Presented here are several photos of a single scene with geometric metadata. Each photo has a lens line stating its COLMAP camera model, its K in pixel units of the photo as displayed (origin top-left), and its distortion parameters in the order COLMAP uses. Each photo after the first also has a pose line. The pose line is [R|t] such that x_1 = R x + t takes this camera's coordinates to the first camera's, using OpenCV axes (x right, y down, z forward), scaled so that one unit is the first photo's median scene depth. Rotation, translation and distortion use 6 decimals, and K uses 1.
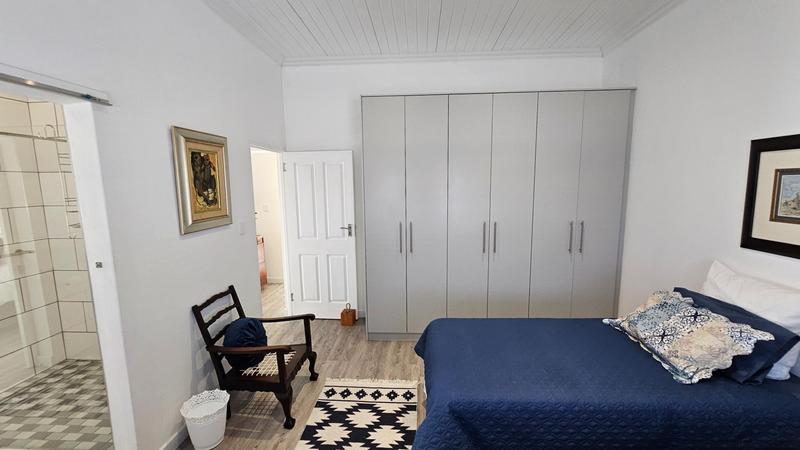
lens RADIAL K [[326.0, 0, 401.9], [0, 326.0, 225.5], [0, 0, 1]] dist [0.000417, 0.000718]
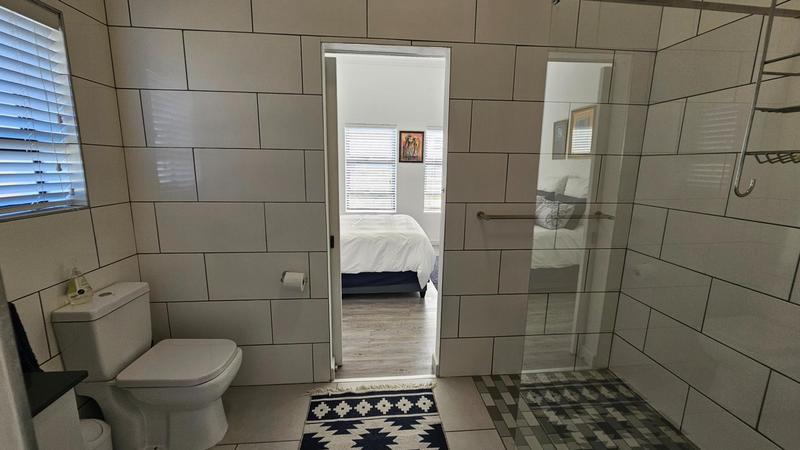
lens RADIAL K [[326.0, 0, 402.9], [0, 326.0, 225.7], [0, 0, 1]] dist [0.000417, 0.000718]
pose [[0.157593, 0.197536, -0.967545, -0.493217], [-0.148961, 0.973333, 0.174454, 0.039830], [0.976204, 0.116634, 0.182816, 0.411525]]
